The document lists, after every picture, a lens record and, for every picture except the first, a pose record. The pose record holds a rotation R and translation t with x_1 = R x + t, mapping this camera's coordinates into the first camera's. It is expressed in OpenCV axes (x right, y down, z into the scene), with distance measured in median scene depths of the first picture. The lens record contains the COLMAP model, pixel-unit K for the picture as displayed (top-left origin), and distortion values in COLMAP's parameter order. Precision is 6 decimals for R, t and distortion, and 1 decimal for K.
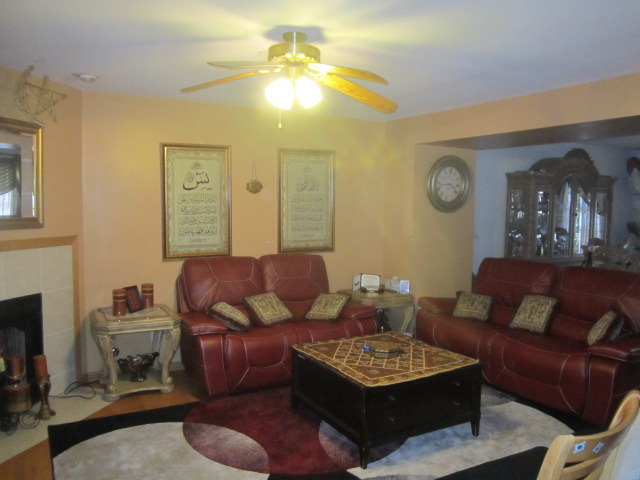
lens RADIAL K [[543.2, 0, 323.4], [0, 543.2, 236.8], [0, 0, 1]] dist [-0.011919, -0.006638]
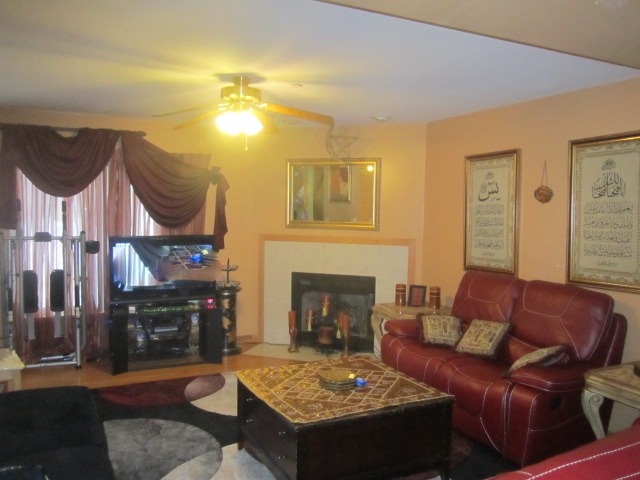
lens RADIAL K [[543.2, 0, 323.4], [0, 543.2, 236.8], [0, 0, 1]] dist [-0.011919, -0.006638]
pose [[-0.068129, 0.033546, -0.997112, 0.737758], [-0.082622, 0.995812, 0.039148, -0.036768], [0.994250, 0.085050, -0.065072, 0.781388]]
